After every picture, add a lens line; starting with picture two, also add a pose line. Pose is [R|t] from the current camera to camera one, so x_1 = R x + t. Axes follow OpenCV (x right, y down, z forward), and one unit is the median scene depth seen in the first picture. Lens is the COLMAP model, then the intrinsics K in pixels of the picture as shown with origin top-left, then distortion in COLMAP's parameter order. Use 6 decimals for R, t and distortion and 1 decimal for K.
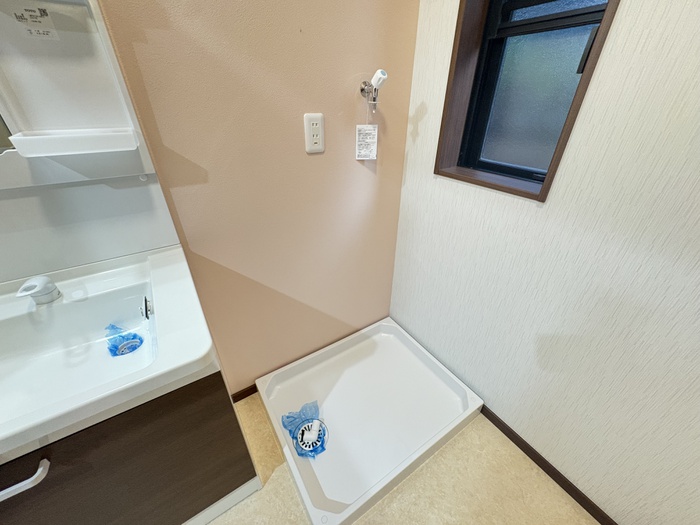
lens RADIAL K [[278.5, 0, 351.0], [0, 278.5, 265.0], [0, 0, 1]] dist [0.000845, -0.000157]
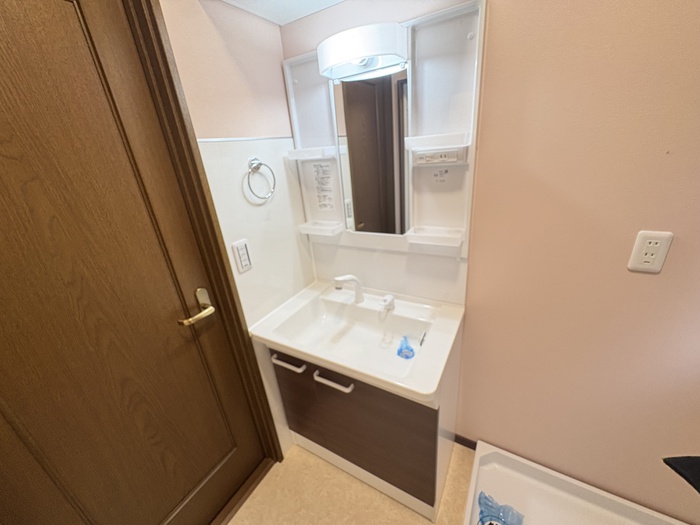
lens RADIAL K [[278.5, 0, 353.2], [0, 278.5, 264.1], [0, 0, 1]] dist [0.000845, -0.000157]
pose [[0.435511, 0.294762, -0.850556, 0.262685], [-0.381504, 0.916256, 0.122189, -0.251616], [0.815343, 0.271276, 0.511493, -0.192609]]
